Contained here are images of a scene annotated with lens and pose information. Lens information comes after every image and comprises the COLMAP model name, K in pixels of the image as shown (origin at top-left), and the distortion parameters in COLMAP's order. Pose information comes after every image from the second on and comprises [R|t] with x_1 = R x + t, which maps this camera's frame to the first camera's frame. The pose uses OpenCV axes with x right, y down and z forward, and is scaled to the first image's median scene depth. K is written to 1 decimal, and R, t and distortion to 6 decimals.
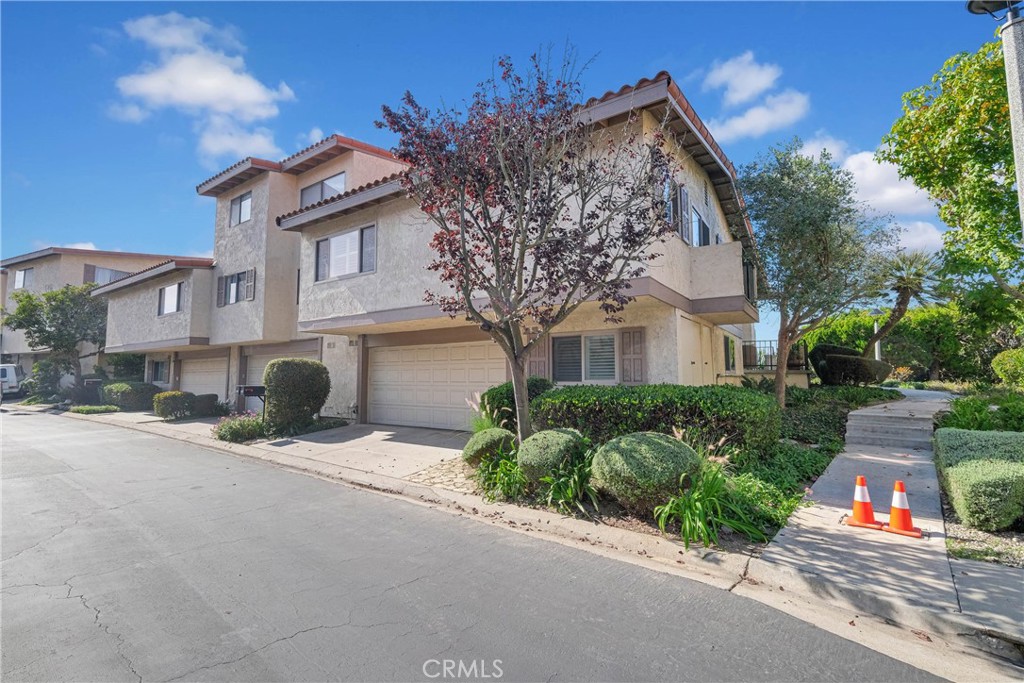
lens RADIAL K [[457.2, 0, 507.9], [0, 457.2, 341.1], [0, 0, 1]] dist [-0.000771, 0.000080]
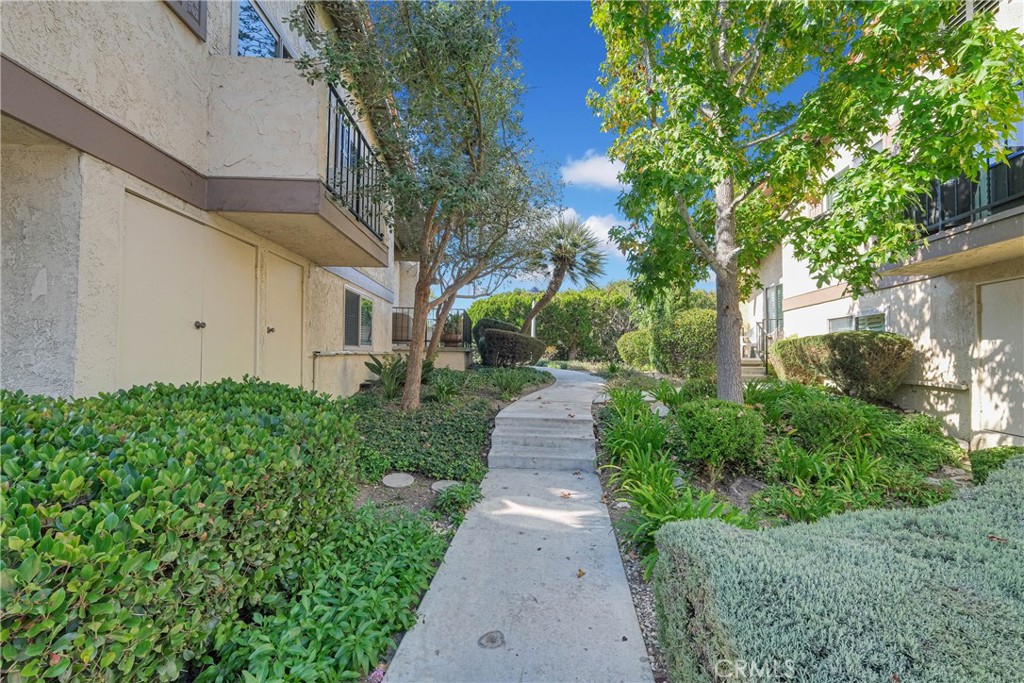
lens RADIAL K [[457.2, 0, 512.1], [0, 457.2, 337.8], [0, 0, 1]] dist [-0.000771, 0.000080]
pose [[0.801816, 0.030999, 0.596766, 0.237271], [-0.059503, 0.997832, 0.028115, 0.018590], [-0.594601, -0.058053, 0.801923, 0.301529]]
